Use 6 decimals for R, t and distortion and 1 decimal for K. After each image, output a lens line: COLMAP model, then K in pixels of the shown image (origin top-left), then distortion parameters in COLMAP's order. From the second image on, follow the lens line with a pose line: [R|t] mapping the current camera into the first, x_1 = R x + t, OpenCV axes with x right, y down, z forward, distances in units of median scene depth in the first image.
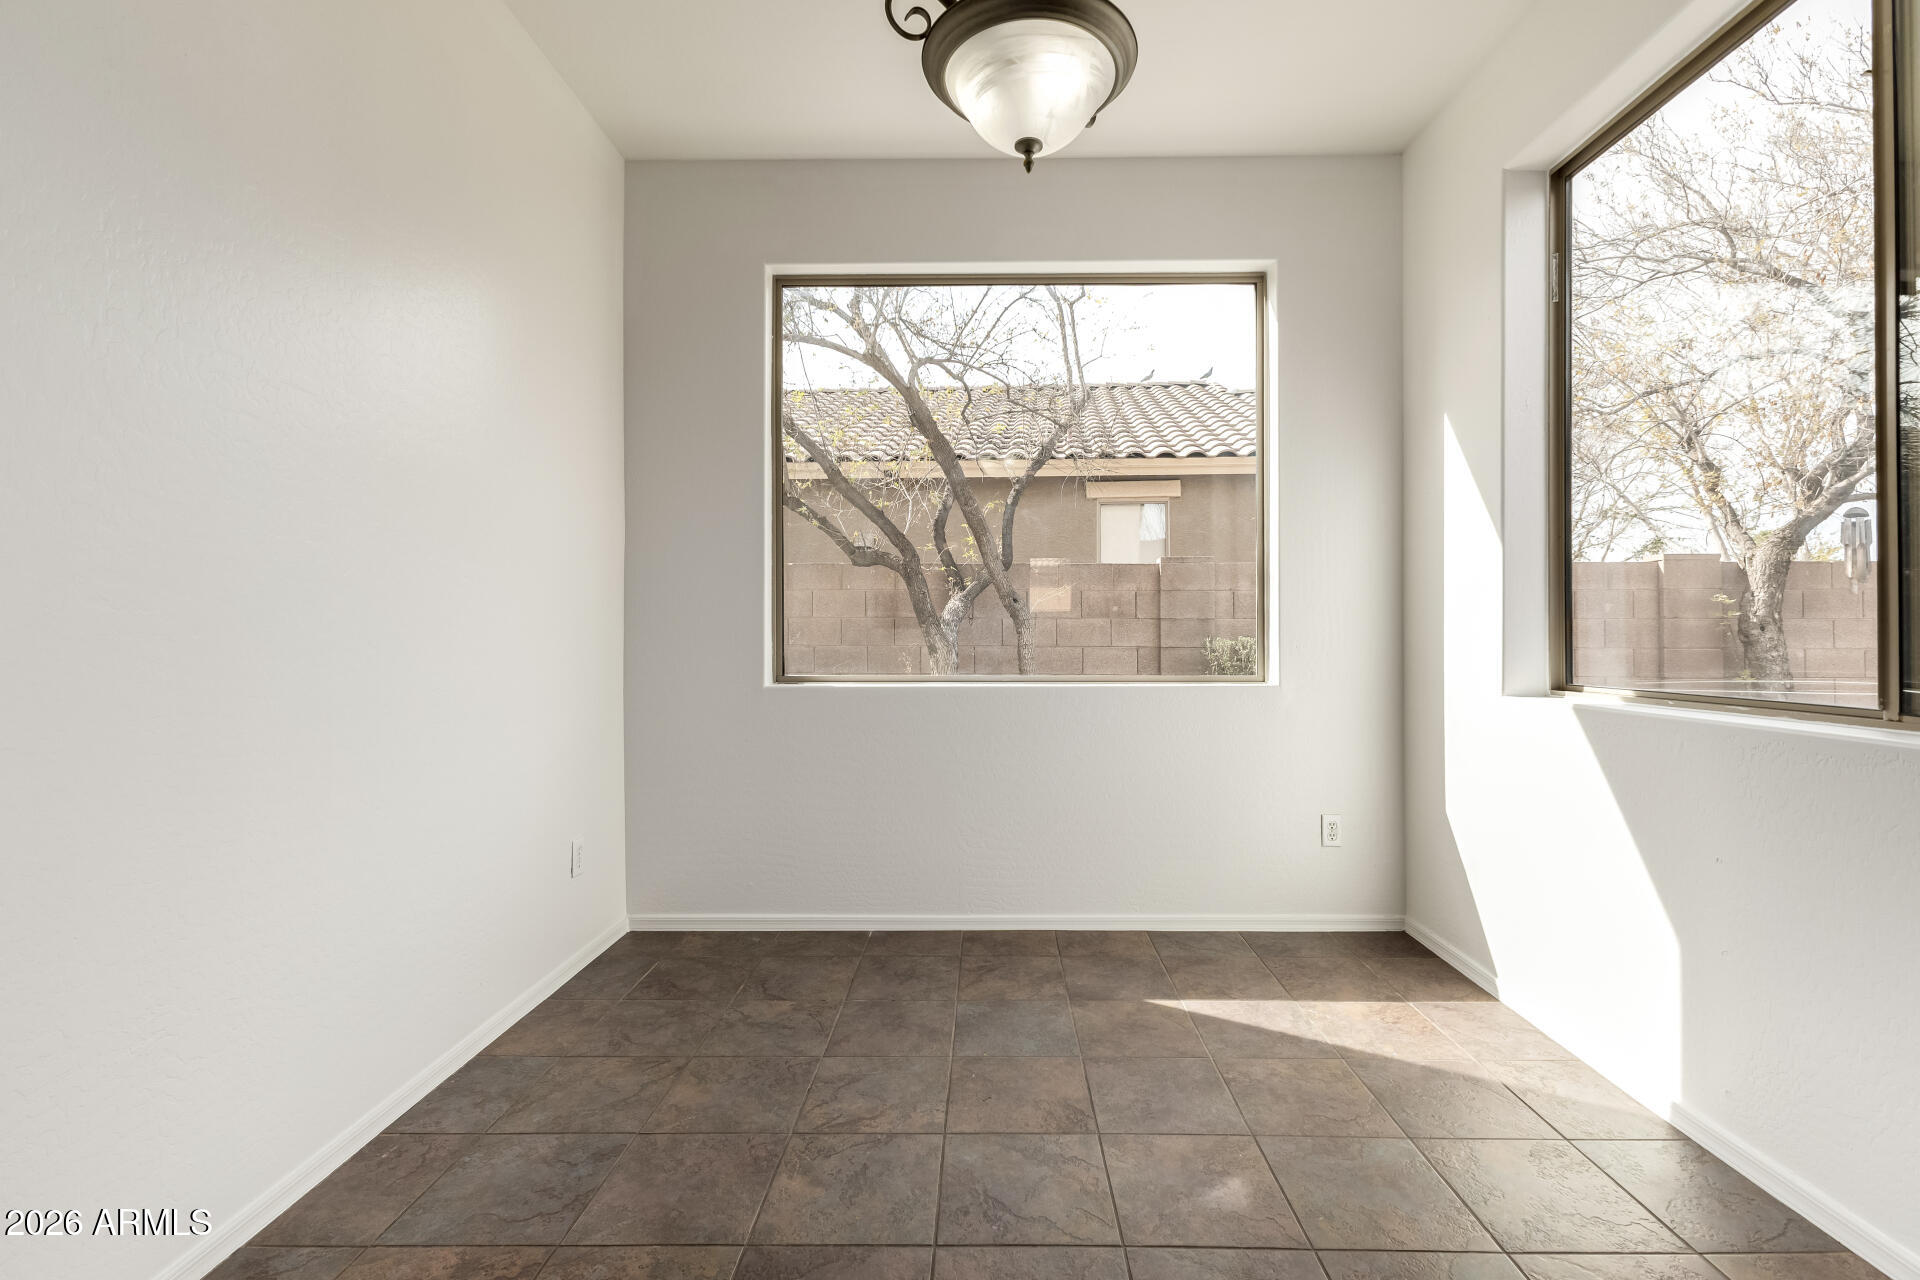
lens RADIAL K [[834.8, 0, 966.9], [0, 834.8, 639.1], [0, 0, 1]] dist [0.009332, 0.000095]
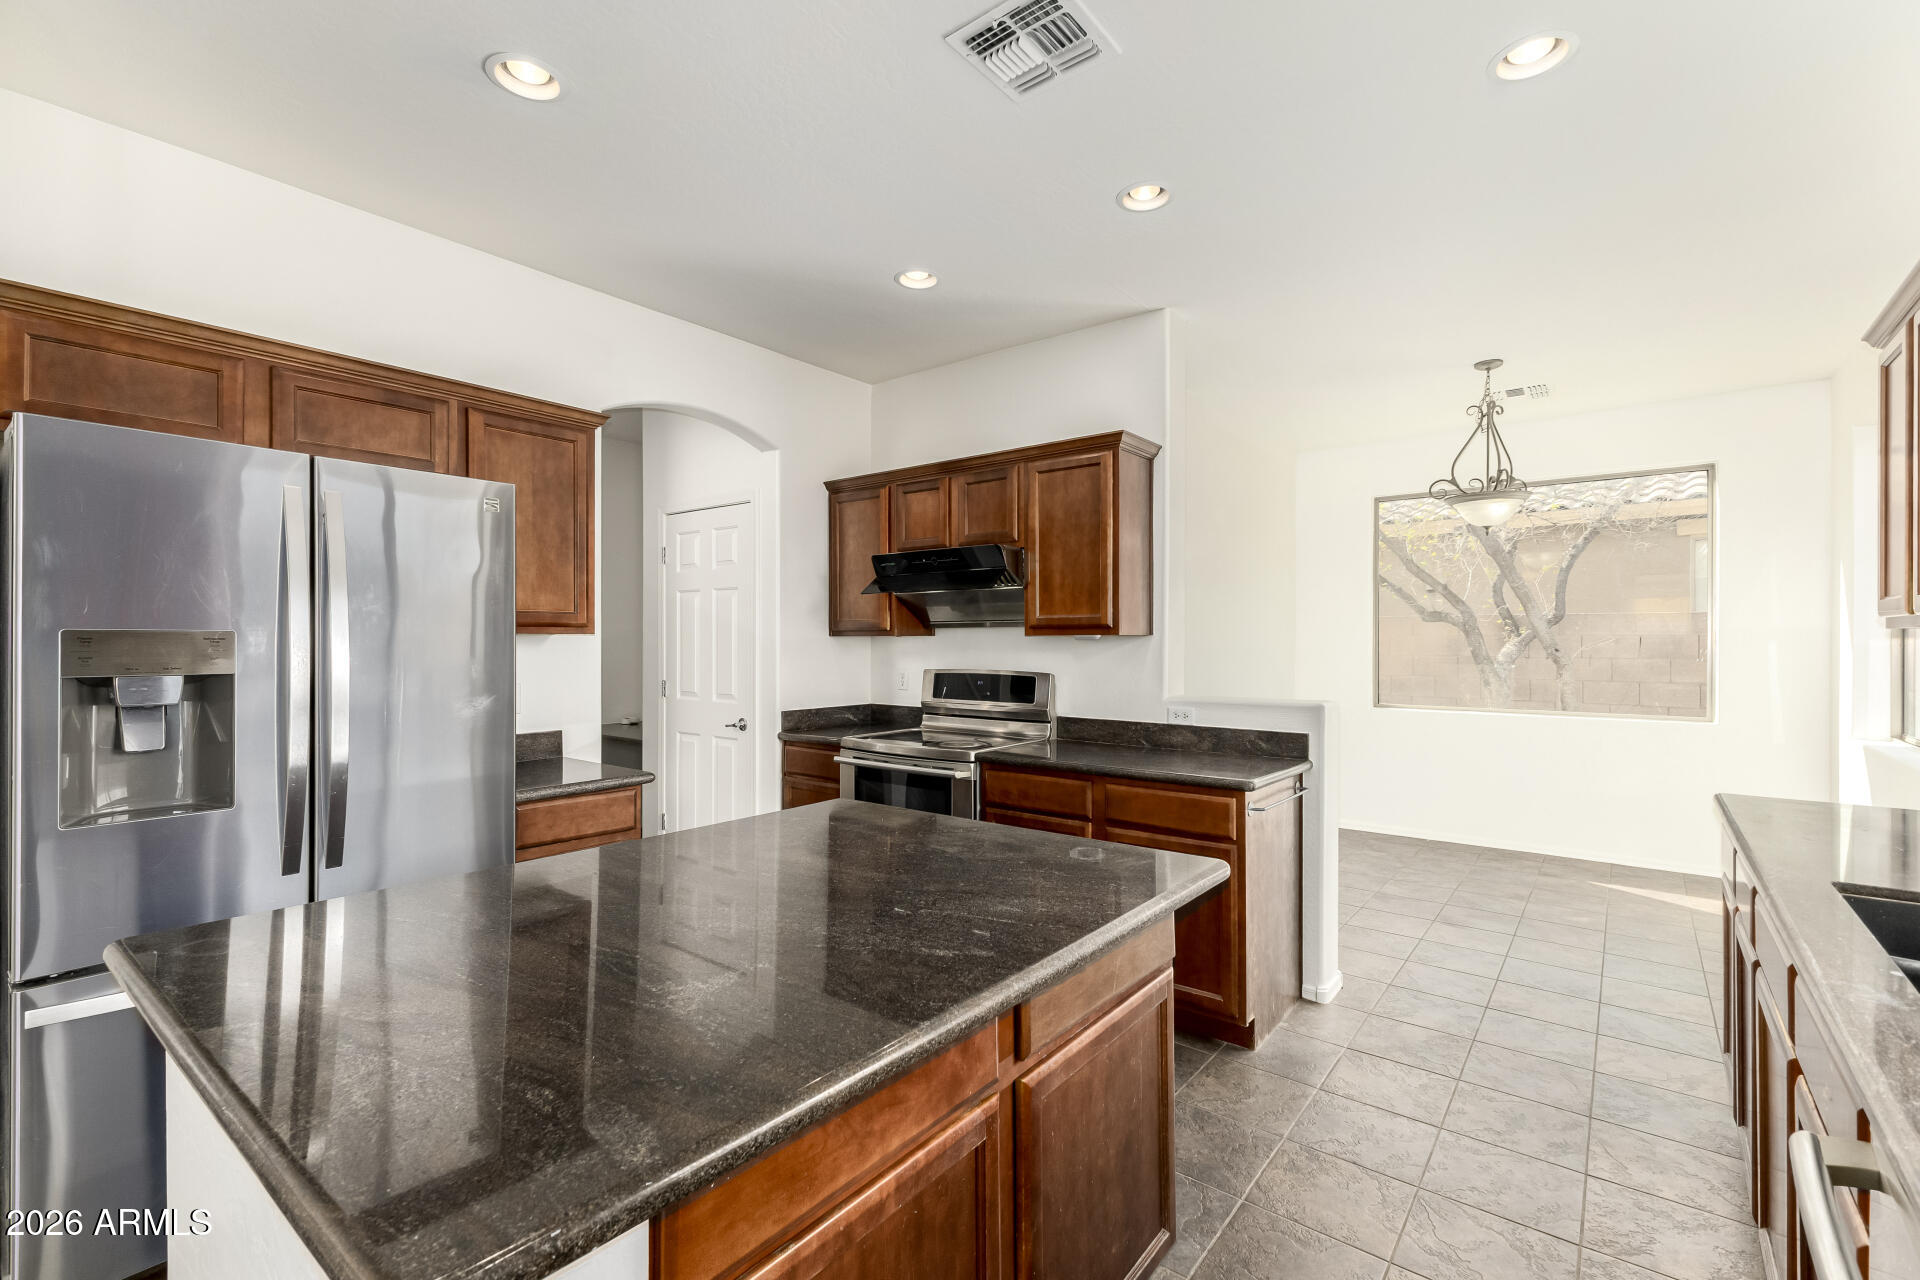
lens RADIAL K [[834.8, 0, 964.2], [0, 834.8, 641.5], [0, 0, 1]] dist [0.009332, 0.000095]
pose [[0.799977, 0.004947, -0.600010, 0.090212], [-0.004825, 0.999987, 0.001812, -0.049881], [0.600011, 0.001445, 0.799990, -0.579063]]
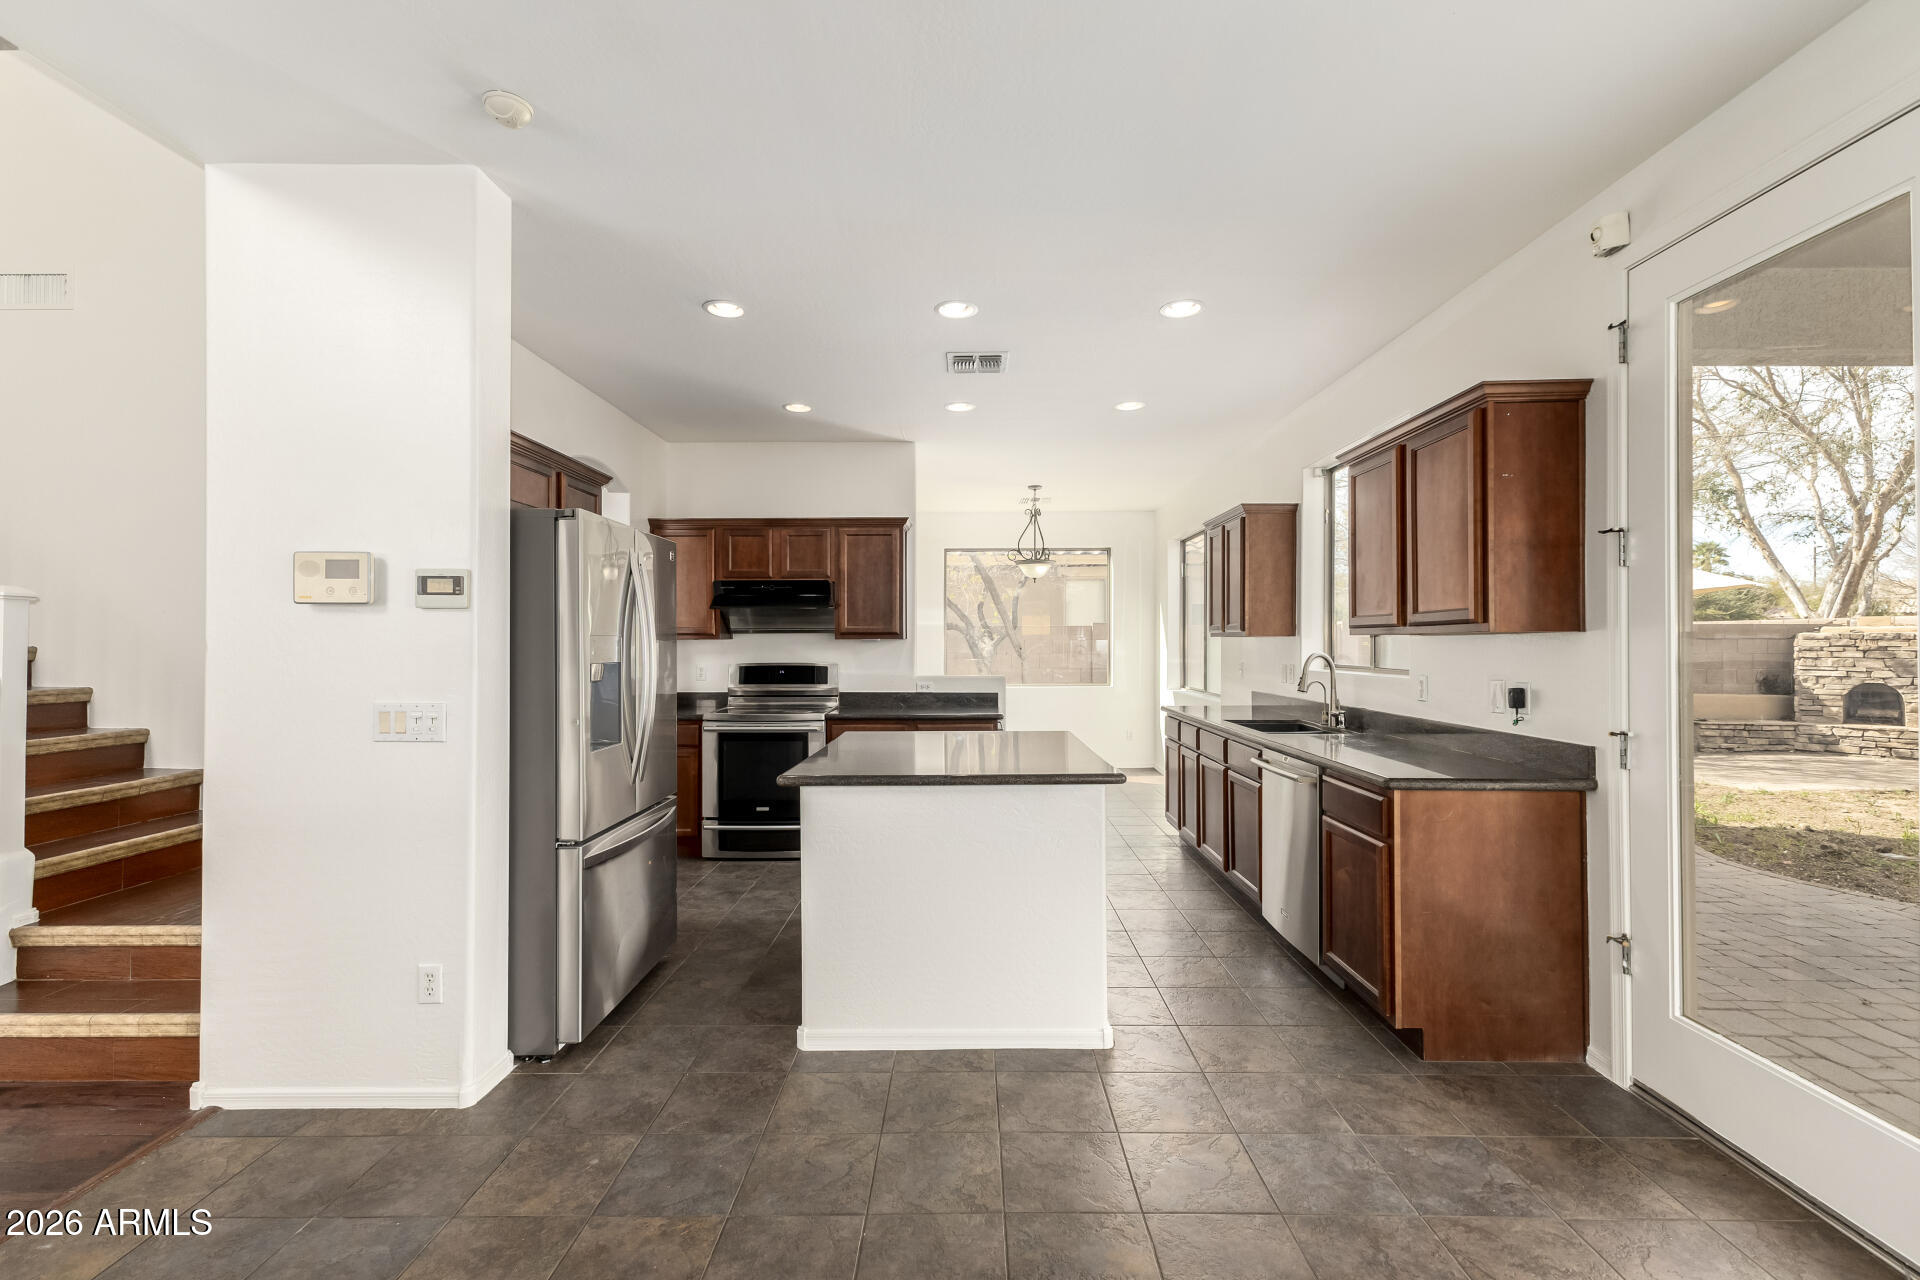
lens RADIAL K [[834.8, 0, 959.3], [0, 834.8, 641.6], [0, 0, 1]] dist [0.009332, 0.000095]
pose [[0.999955, 0.000206, 0.009525, -0.105344], [-0.000152, 0.999984, -0.005673, -0.045276], [-0.009526, 0.005671, 0.999939, -0.996610]]
